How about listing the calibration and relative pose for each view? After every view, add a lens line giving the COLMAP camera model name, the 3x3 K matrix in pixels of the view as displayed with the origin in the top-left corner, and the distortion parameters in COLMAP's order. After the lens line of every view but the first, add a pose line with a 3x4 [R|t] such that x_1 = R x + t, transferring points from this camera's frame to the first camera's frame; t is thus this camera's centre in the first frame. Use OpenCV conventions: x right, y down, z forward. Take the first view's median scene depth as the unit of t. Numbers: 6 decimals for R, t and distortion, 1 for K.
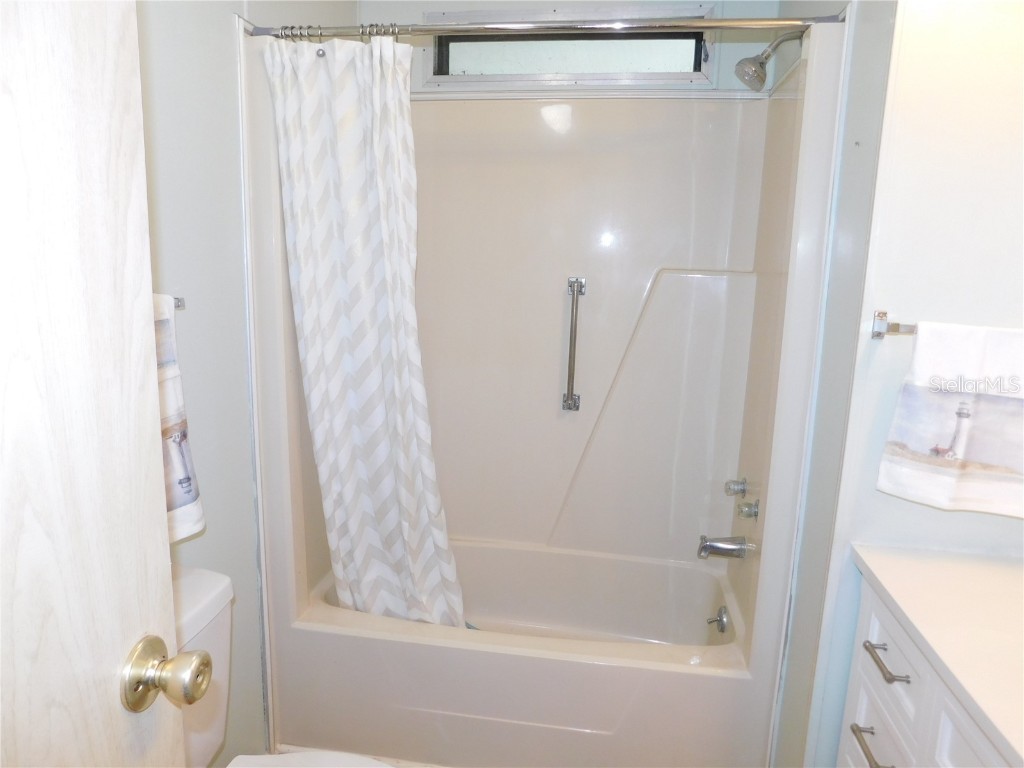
lens RADIAL K [[673.4, 0, 514.0], [0, 673.4, 385.9], [0, 0, 1]] dist [-0.060758, 0.044022]
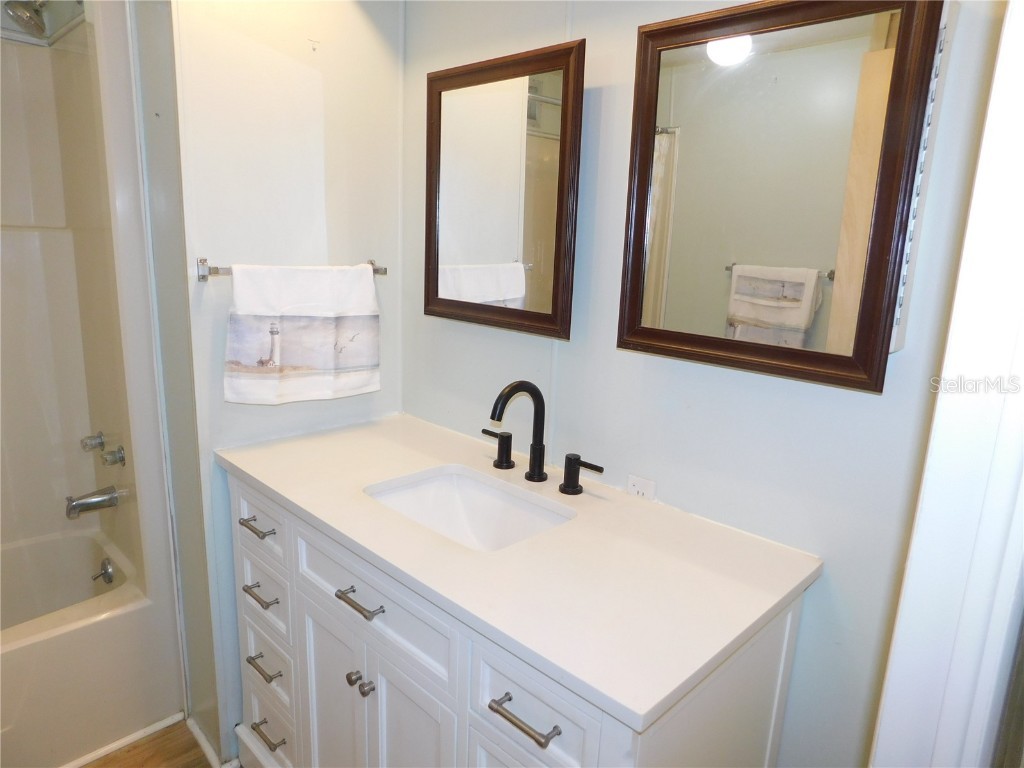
lens RADIAL K [[673.4, 0, 521.5], [0, 673.4, 385.0], [0, 0, 1]] dist [-0.060758, 0.044022]
pose [[0.576036, -0.180466, 0.797255, -0.127607], [0.129397, 0.983159, 0.129055, 0.035003], [-0.807118, 0.028822, 0.589686, -0.195053]]
